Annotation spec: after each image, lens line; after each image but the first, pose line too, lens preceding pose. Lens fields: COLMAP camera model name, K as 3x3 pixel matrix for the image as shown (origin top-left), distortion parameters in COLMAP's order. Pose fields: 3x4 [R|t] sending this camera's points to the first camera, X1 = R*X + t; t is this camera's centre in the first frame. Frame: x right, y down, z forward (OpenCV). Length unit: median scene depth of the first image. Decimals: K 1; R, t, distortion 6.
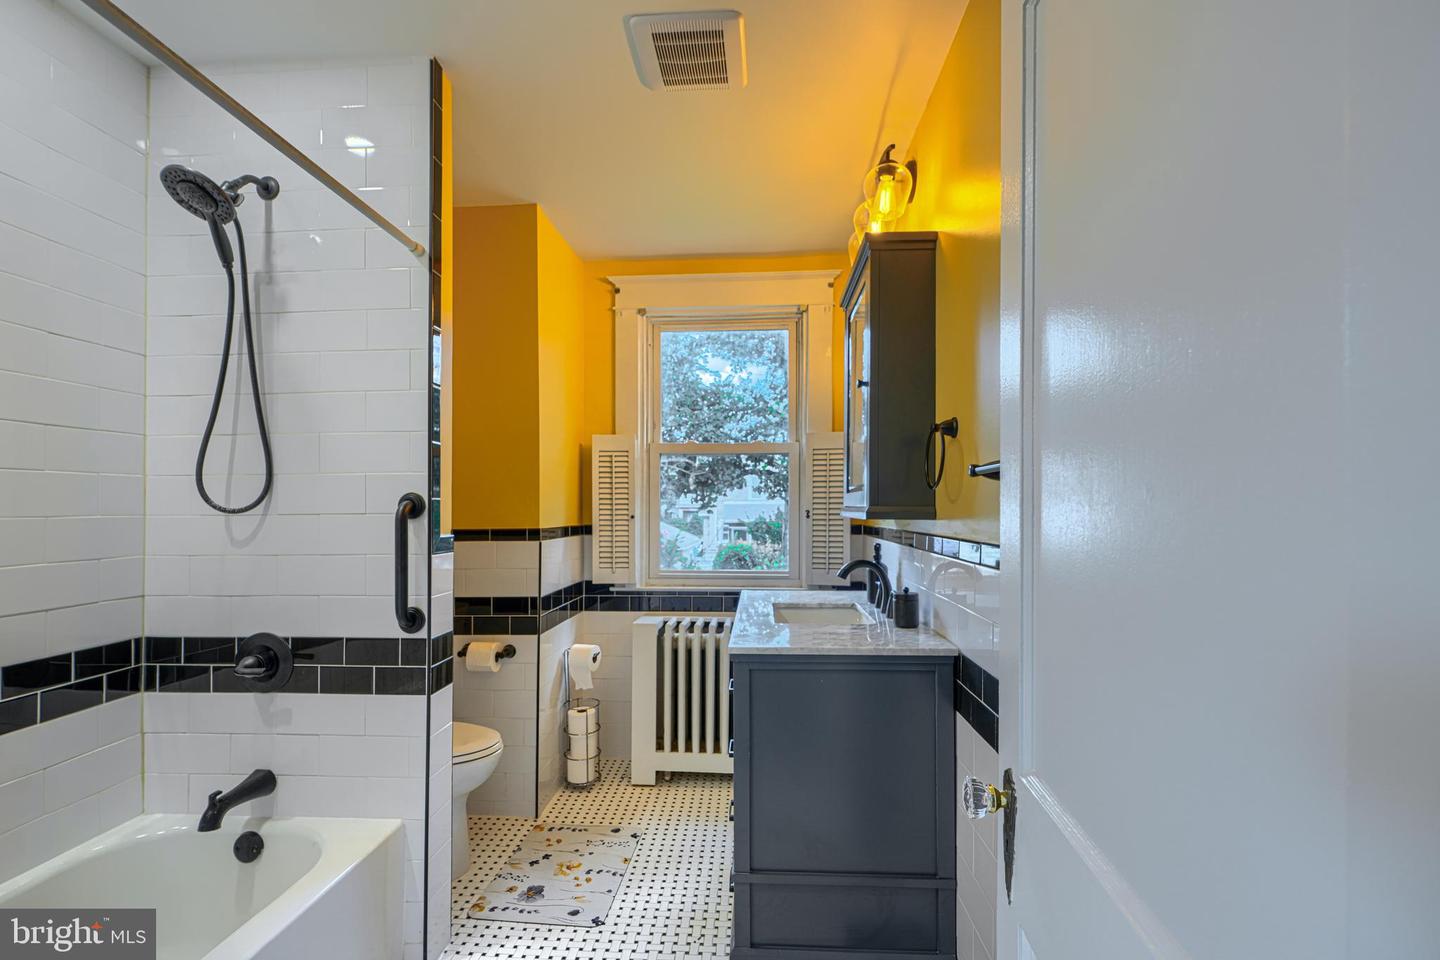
lens RADIAL K [[660.2, 0, 718.6], [0, 660.2, 490.0], [0, 0, 1]] dist [0.002331, -0.000037]
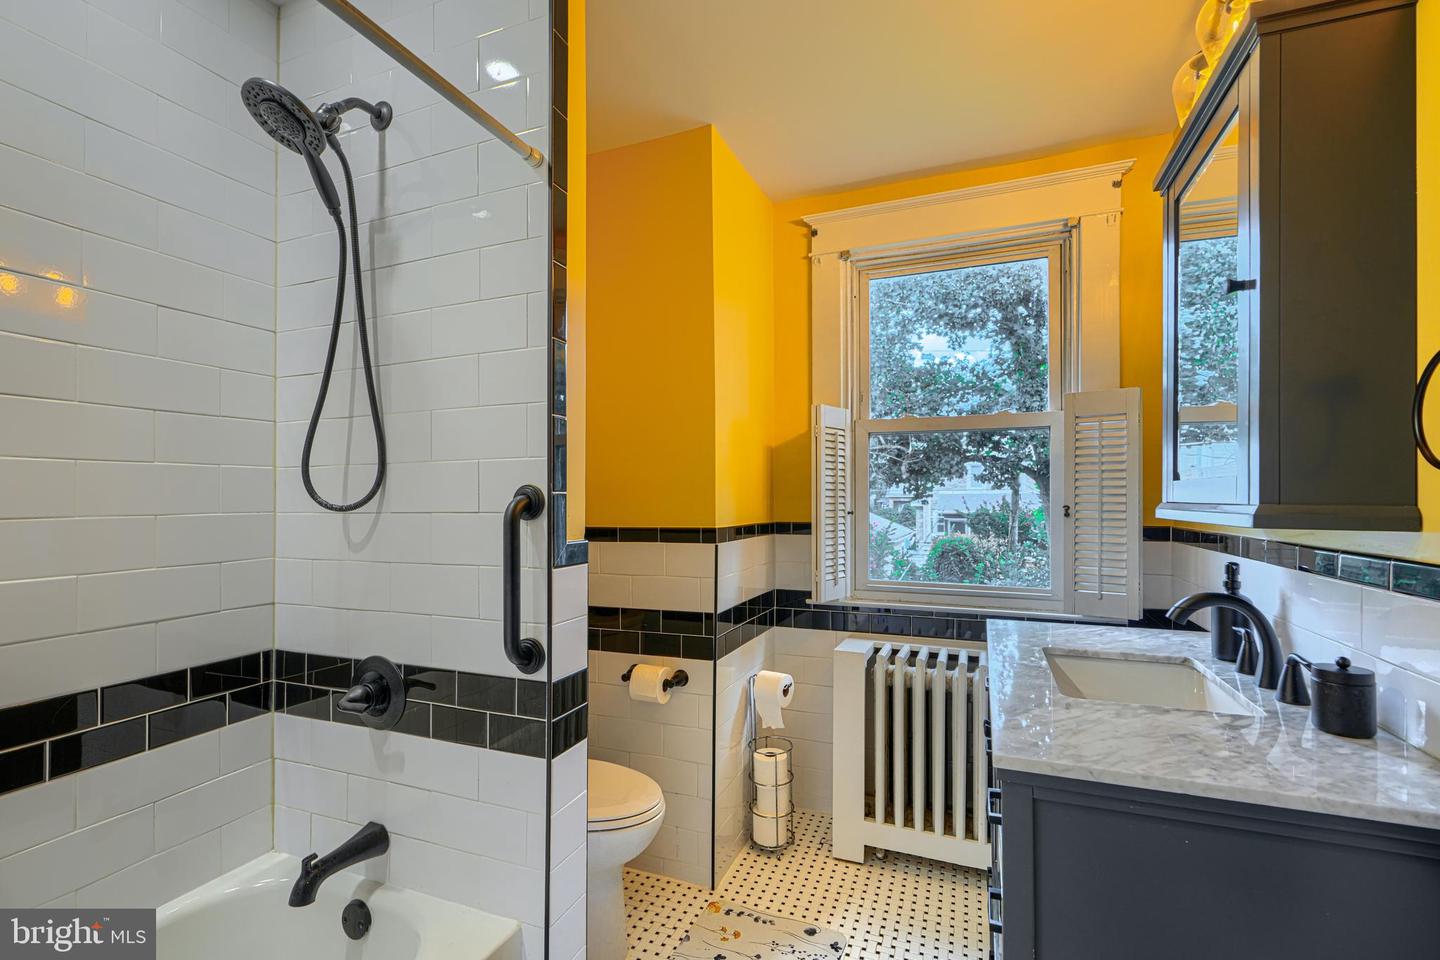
lens RADIAL K [[660.2, 0, 718.6], [0, 660.2, 490.0], [0, 0, 1]] dist [0.002331, -0.000037]
pose [[0.951544, -0.002622, -0.307502, -0.020751], [0.007452, 0.999867, 0.014534, 0.000415], [0.307422, -0.016121, 0.951437, 0.239399]]
